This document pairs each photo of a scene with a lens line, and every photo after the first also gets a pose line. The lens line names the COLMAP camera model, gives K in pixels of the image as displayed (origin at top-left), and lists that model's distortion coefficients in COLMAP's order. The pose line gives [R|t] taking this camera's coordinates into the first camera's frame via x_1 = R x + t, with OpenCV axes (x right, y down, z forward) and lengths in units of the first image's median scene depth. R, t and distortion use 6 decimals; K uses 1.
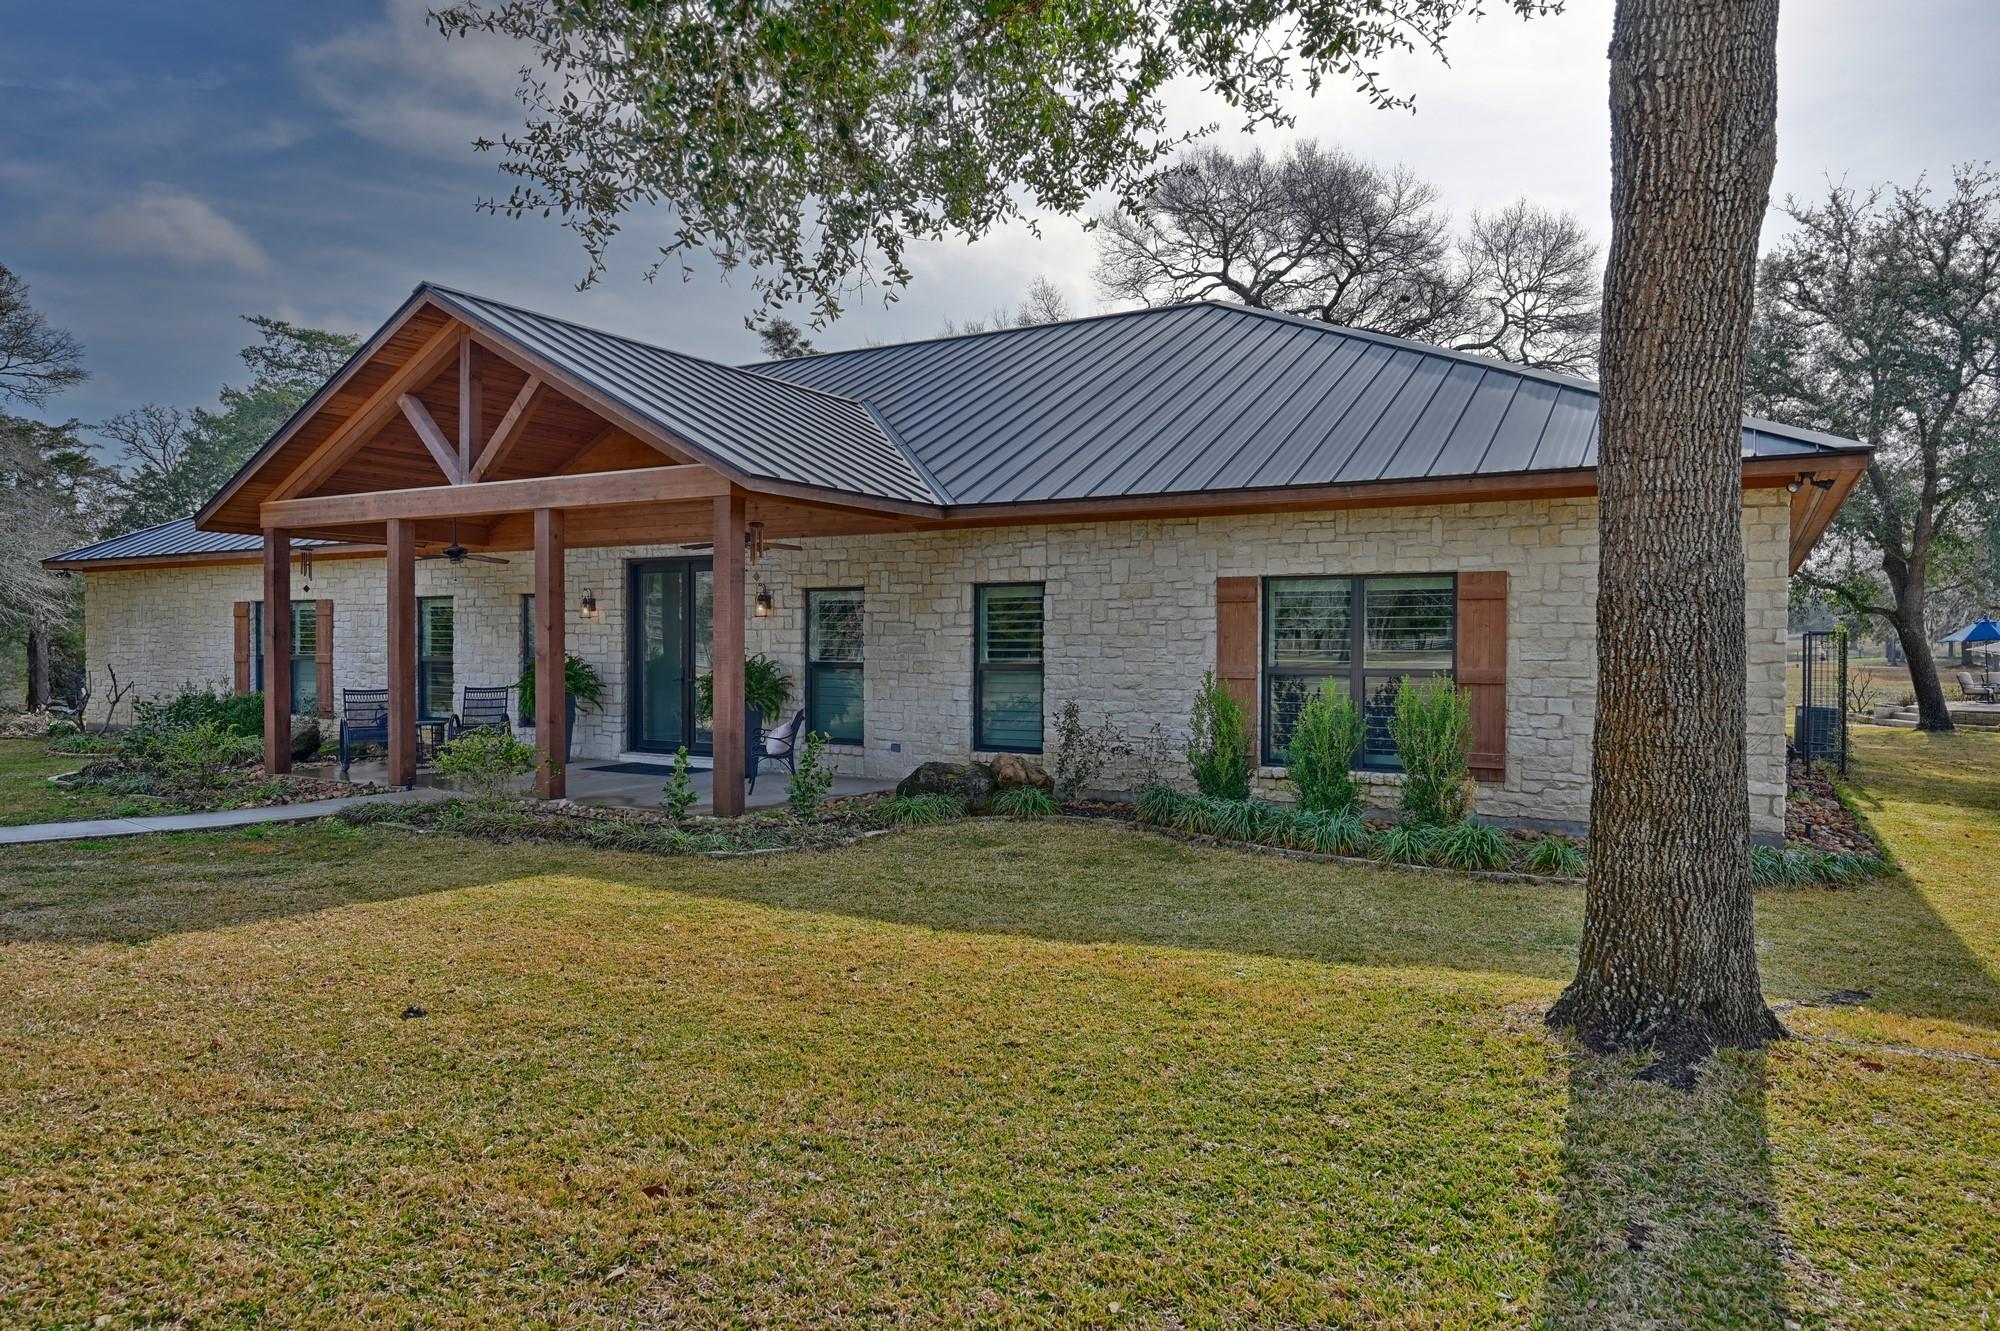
lens RADIAL K [[1258.4, 0, 1000.3], [0, 1258.4, 668.4], [0, 0, 1]] dist [-0.005783, -0.000893]
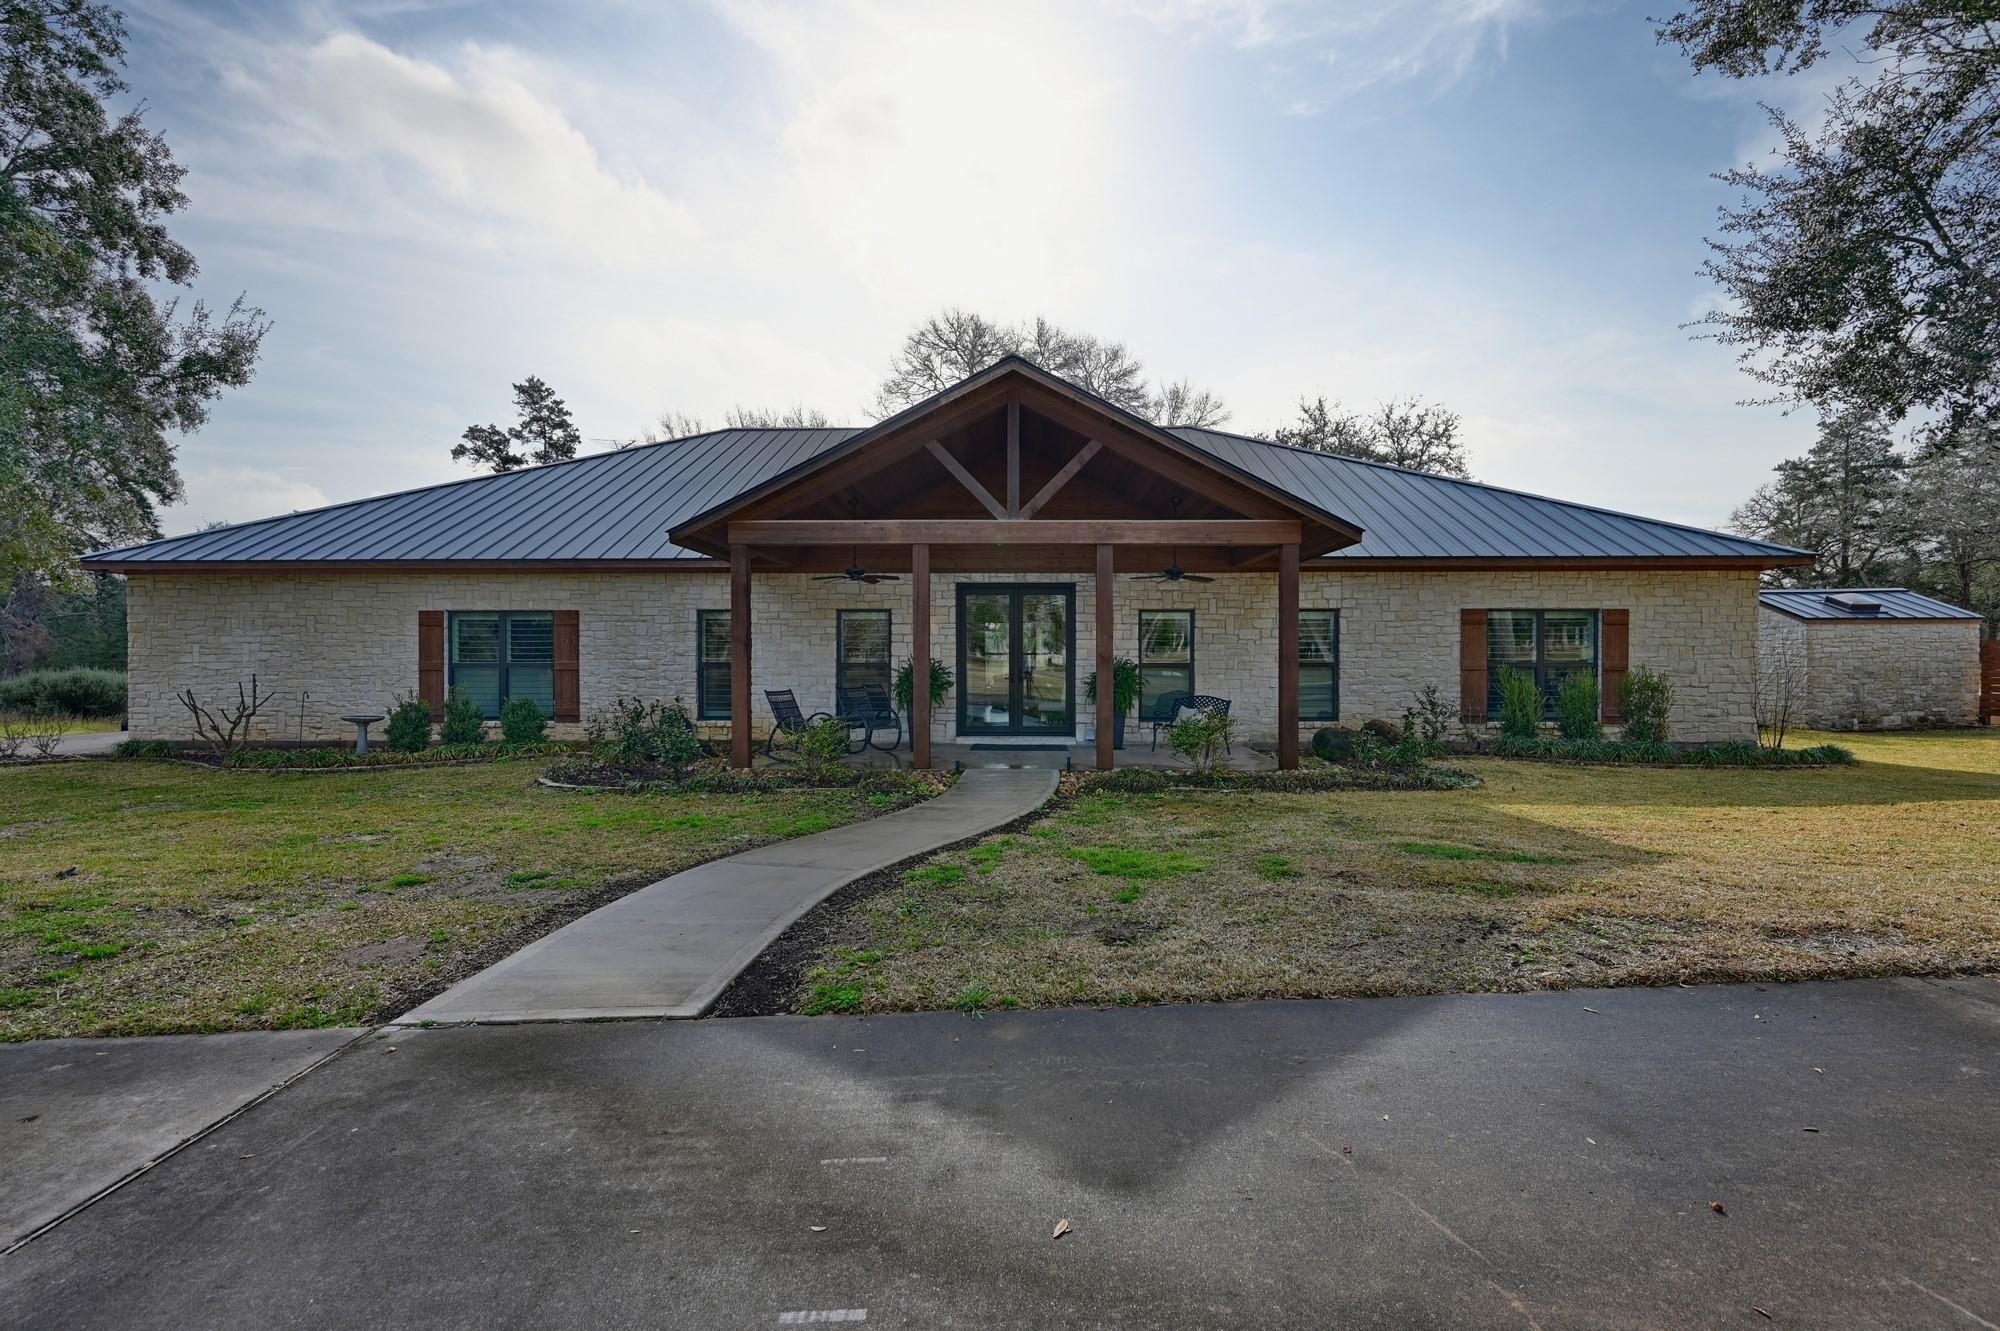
lens RADIAL K [[925.9, 0, 1000.2], [0, 925.9, 659.9], [0, 0, 1]] dist [0.003375, 0.000194]
pose [[0.871736, -0.003184, 0.489966, -0.897664], [0.013363, 0.999761, -0.017280, 0.008073], [-0.489794, 0.021611, 0.871570, 0.213920]]
